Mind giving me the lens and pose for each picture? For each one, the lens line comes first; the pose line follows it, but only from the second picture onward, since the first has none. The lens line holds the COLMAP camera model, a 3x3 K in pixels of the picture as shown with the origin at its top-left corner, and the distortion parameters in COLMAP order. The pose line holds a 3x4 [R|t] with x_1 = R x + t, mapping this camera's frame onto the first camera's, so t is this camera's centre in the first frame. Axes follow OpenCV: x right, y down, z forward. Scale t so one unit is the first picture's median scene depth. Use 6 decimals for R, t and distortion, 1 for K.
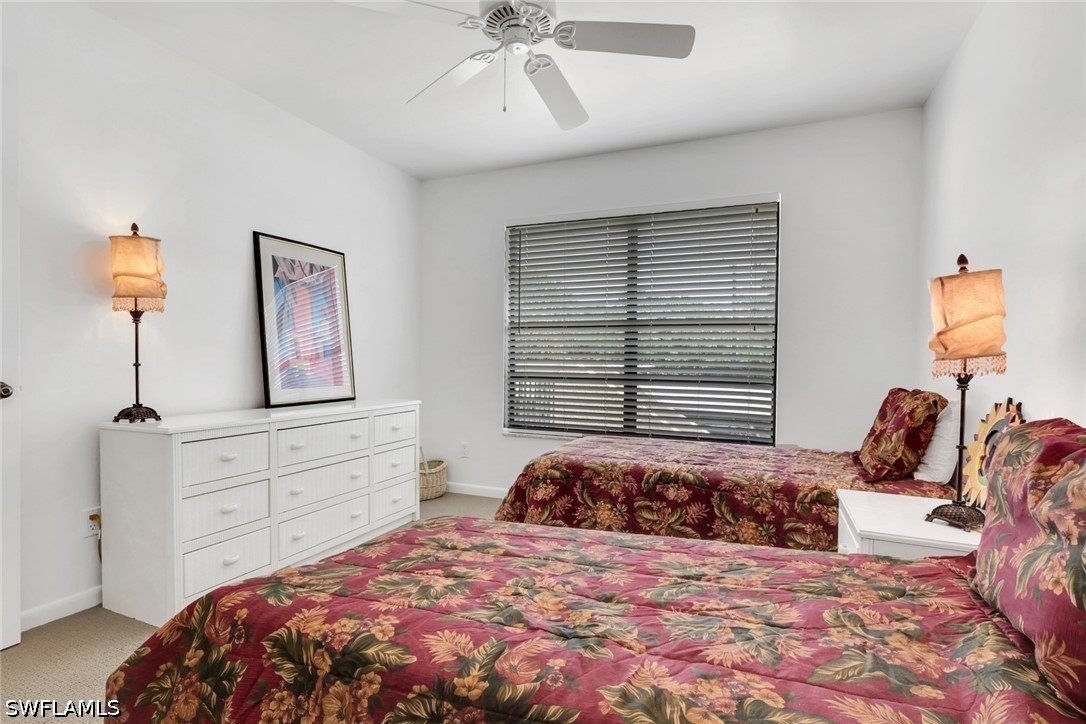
lens RADIAL K [[528.0, 0, 541.9], [0, 528.0, 361.4], [0, 0, 1]] dist [-0.004613, 0.000194]
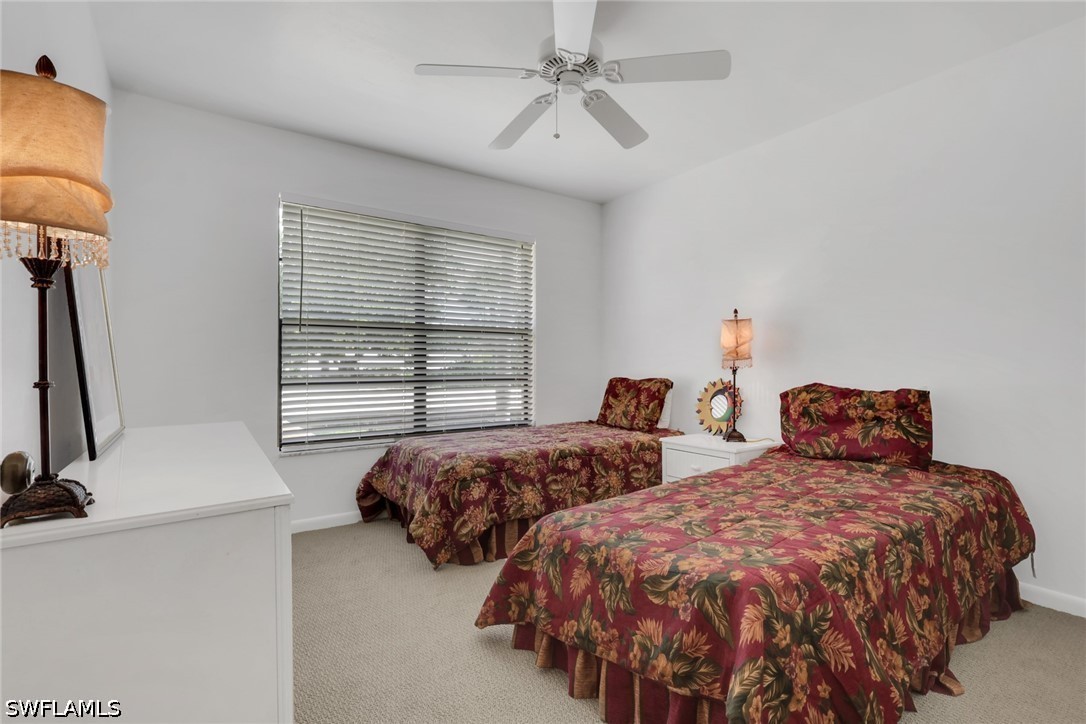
lens RADIAL K [[528.0, 0, 510.6], [0, 528.0, 362.1], [0, 0, 1]] dist [-0.004613, 0.000194]
pose [[0.518838, -0.010141, 0.854812, -0.934837], [0.009774, 0.999935, 0.005930, -0.010925], [-0.854817, 0.005279, 0.518903, 0.451558]]
